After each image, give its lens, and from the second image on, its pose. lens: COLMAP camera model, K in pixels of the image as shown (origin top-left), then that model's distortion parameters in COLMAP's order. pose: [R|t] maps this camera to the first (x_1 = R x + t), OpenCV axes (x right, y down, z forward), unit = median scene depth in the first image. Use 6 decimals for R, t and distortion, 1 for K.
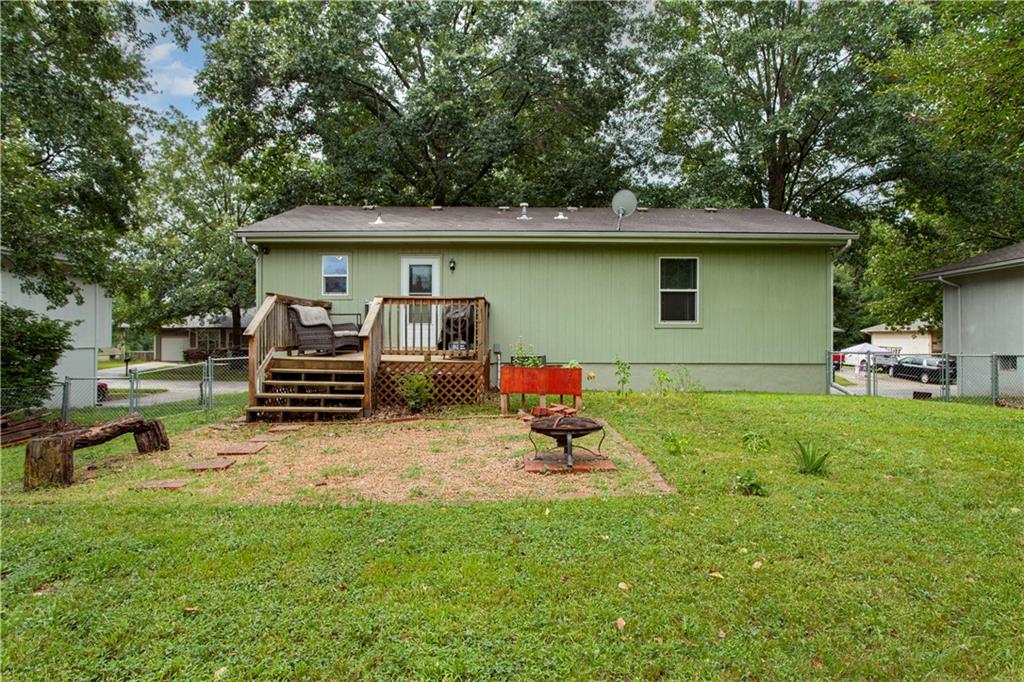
lens RADIAL K [[633.9, 0, 511.9], [0, 633.9, 337.0], [0, 0, 1]] dist [0.000419, 0.000683]
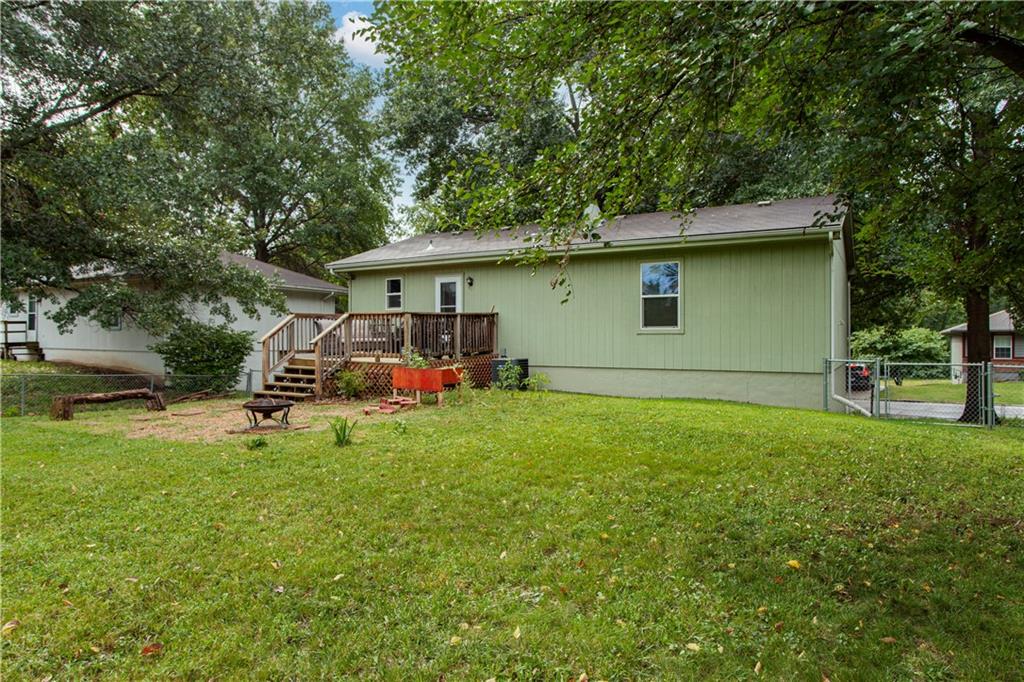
lens RADIAL K [[633.9, 0, 510.6], [0, 633.9, 342.9], [0, 0, 1]] dist [0.000419, 0.000683]
pose [[0.867640, 0.000118, -0.497192, 0.564189], [-0.000215, 1.000000, -0.000139, 0.000581], [0.497192, 0.000228, 0.867640, 0.016642]]
